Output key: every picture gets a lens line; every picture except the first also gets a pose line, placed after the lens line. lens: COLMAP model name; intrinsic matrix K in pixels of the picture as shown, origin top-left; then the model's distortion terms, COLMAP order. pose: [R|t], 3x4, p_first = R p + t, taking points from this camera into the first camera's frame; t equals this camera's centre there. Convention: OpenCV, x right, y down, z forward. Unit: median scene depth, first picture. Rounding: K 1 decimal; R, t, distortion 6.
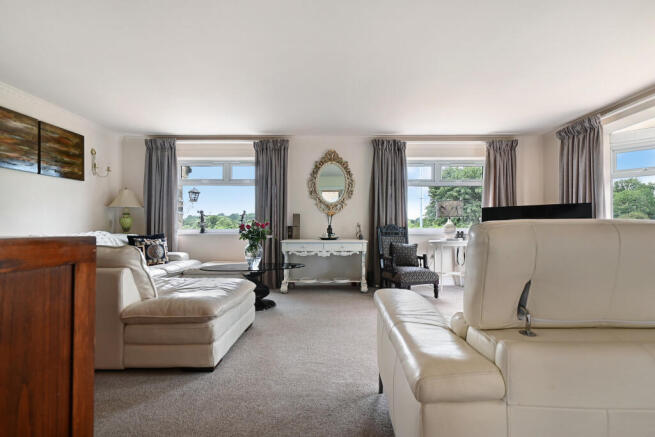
lens RADIAL K [[283.7, 0, 328.8], [0, 283.7, 228.6], [0, 0, 1]] dist [0.000894, -0.008347]
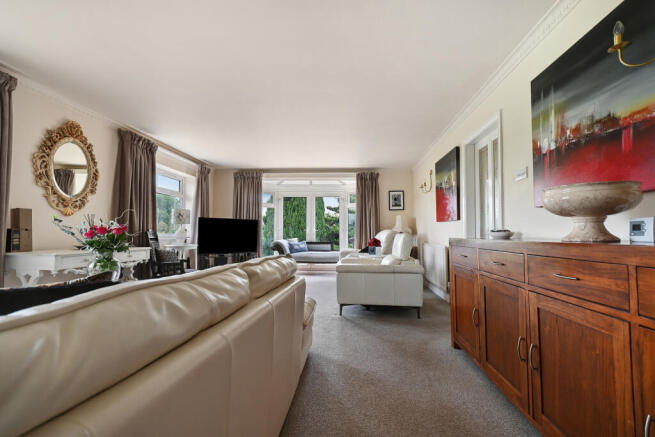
lens RADIAL K [[283.7, 0, 328.8], [0, 283.7, 228.6], [0, 0, 1]] dist [0.000894, -0.008347]
pose [[0.083258, 0.022299, 0.996279, -0.652967], [0.001015, 0.999747, -0.022461, 0.003604], [-0.996528, 0.002881, 0.083214, 0.325171]]
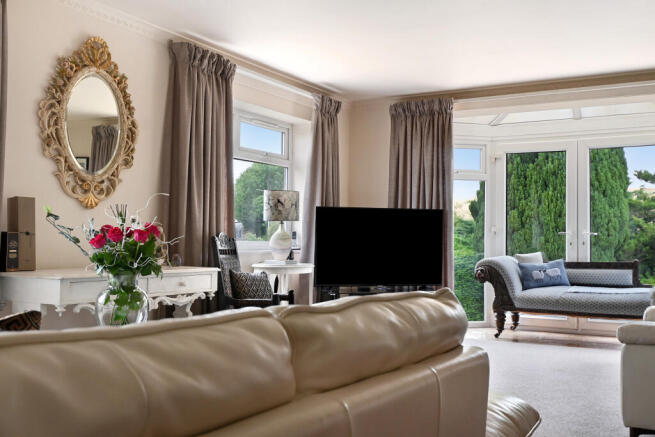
lens RADIAL K [[659.2, 0, 329.3], [0, 659.2, 227.7], [0, 0, 1]] dist [-0.014440, -0.002581]
pose [[0.509802, 0.023416, 0.859973, -0.620085], [-0.002913, 0.999671, -0.025493, 0.004421], [-0.860287, 0.010491, 0.509703, 0.281102]]
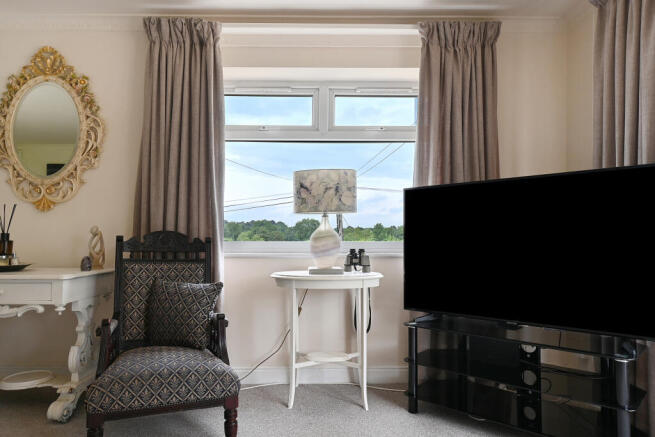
lens RADIAL K [[423.1, 0, 326.2], [0, 423.1, 227.6], [0, 0, 1]] dist [-0.004299, -0.001124]
pose [[0.999834, 0.000032, 0.018211, 0.412326], [0.000600, 0.999398, -0.034692, 0.000627], [-0.018201, 0.034697, 0.999232, 0.416910]]
